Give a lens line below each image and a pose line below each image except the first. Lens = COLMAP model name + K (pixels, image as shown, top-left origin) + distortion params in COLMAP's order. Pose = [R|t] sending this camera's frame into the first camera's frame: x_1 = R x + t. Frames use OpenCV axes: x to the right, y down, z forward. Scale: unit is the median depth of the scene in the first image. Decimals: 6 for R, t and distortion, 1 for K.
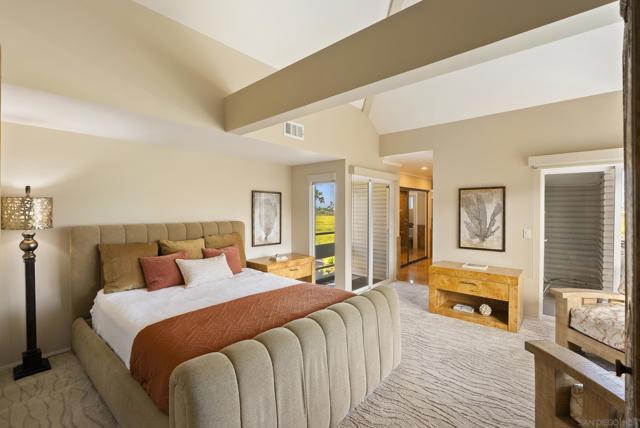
lens RADIAL K [[291.8, 0, 321.3], [0, 291.8, 214.1], [0, 0, 1]] dist [-0.005129, 0.001744]
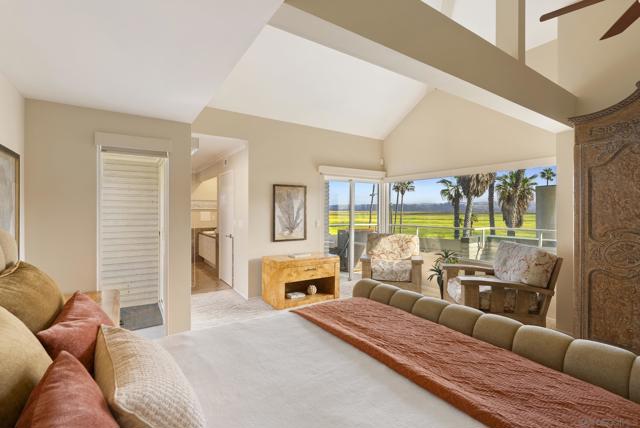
lens RADIAL K [[291.8, 0, 314.6], [0, 291.8, 210.6], [0, 0, 1]] dist [-0.005129, 0.001744]
pose [[0.258325, 0.001803, 0.966056, -0.528863], [0.012033, 0.999915, -0.005084, 0.013566], [-0.965983, 0.012938, 0.258281, 0.632251]]
